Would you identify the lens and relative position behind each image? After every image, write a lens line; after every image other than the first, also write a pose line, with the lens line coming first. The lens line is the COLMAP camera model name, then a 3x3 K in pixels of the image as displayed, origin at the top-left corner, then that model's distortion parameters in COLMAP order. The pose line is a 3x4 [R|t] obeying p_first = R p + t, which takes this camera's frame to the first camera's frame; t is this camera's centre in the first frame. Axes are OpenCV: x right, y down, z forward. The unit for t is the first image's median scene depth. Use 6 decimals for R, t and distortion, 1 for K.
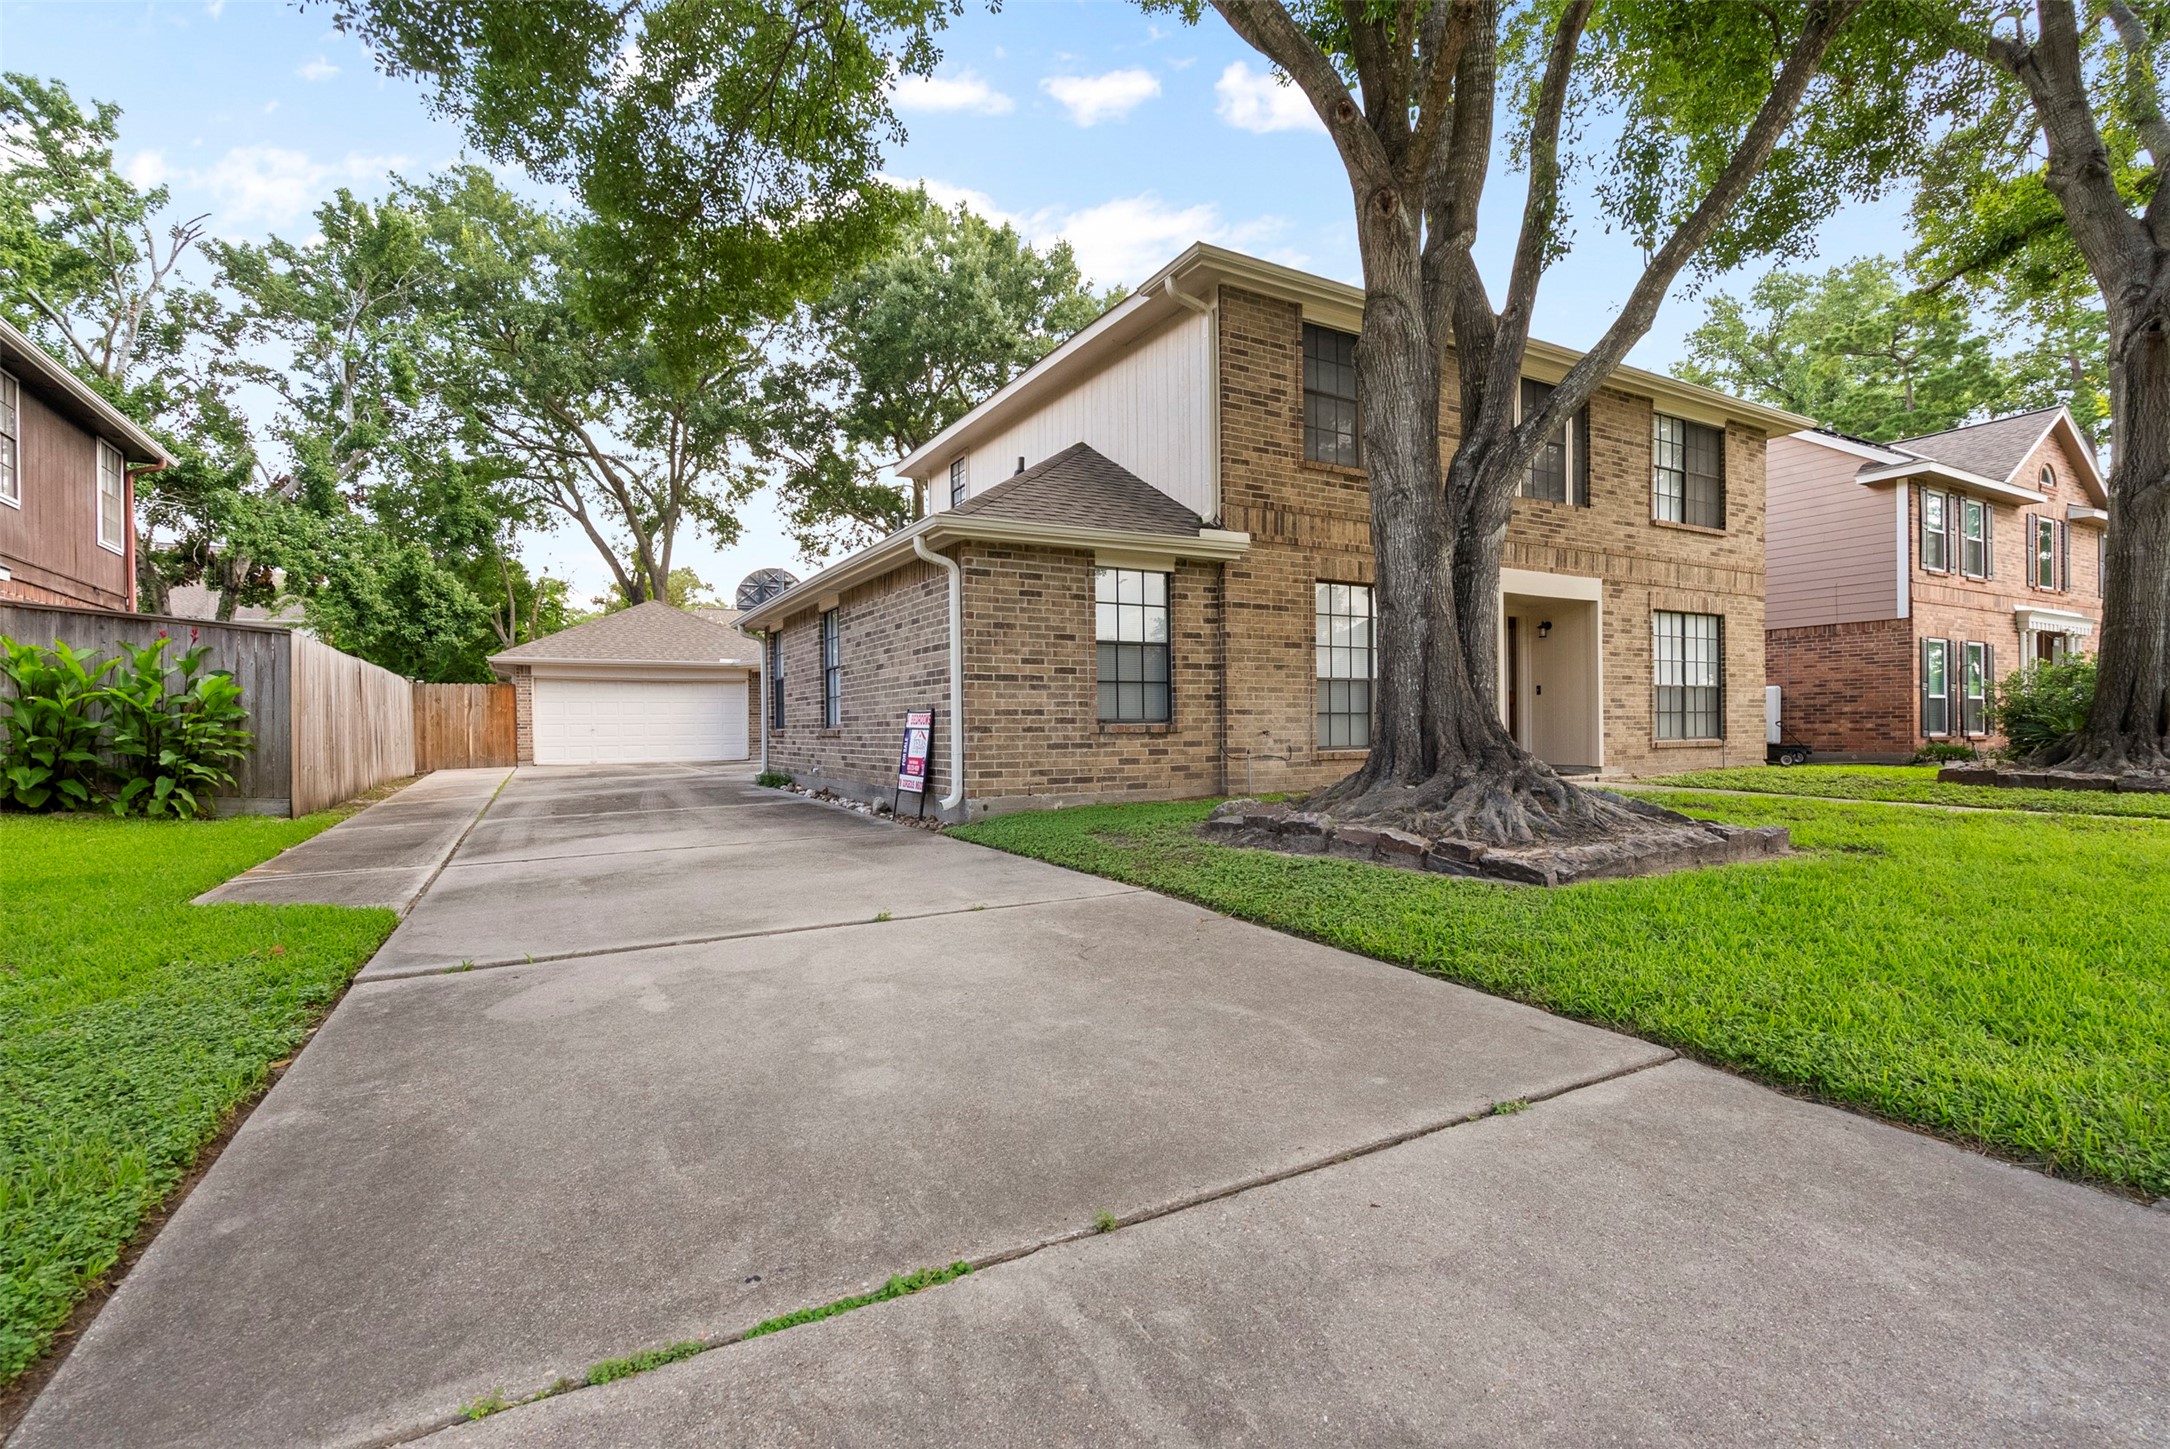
lens RADIAL K [[987.4, 0, 1084.1], [0, 987.4, 722.3], [0, 0, 1]] dist [-0.005031, 0.001154]
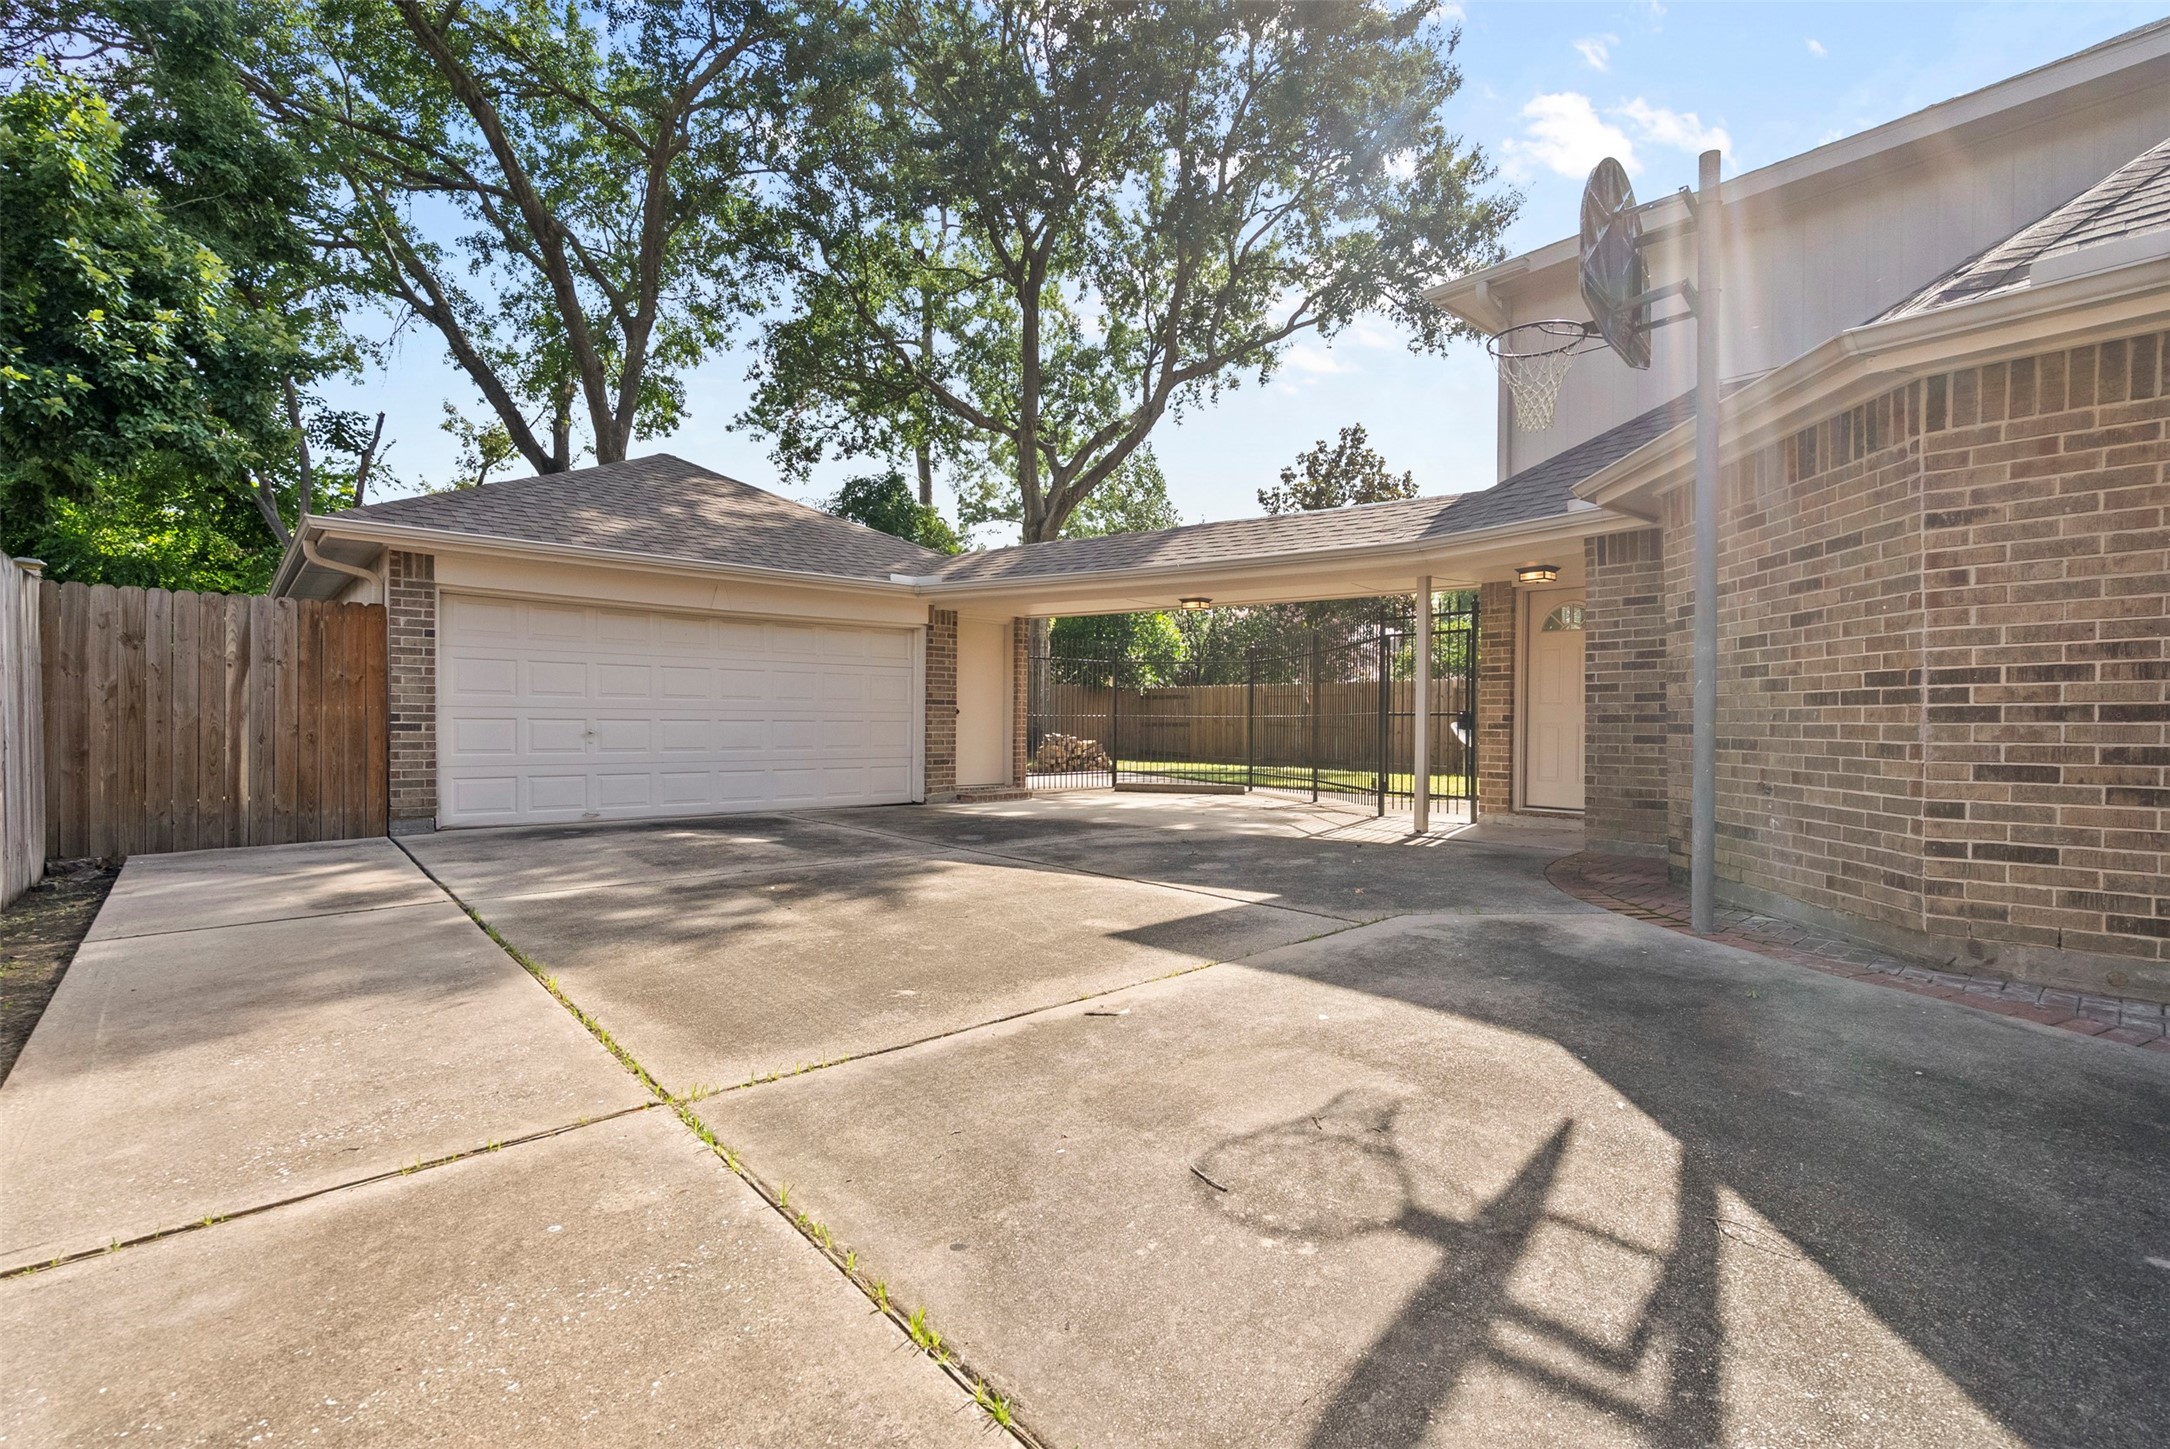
lens RADIAL K [[987.4, 0, 1090.8], [0, 987.4, 723.5], [0, 0, 1]] dist [-0.005031, 0.001154]
pose [[0.978920, 0.007867, 0.204092, -0.171842], [-0.009185, 0.999943, 0.005508, -0.000068], [-0.204037, -0.007267, 0.978936, 0.257532]]
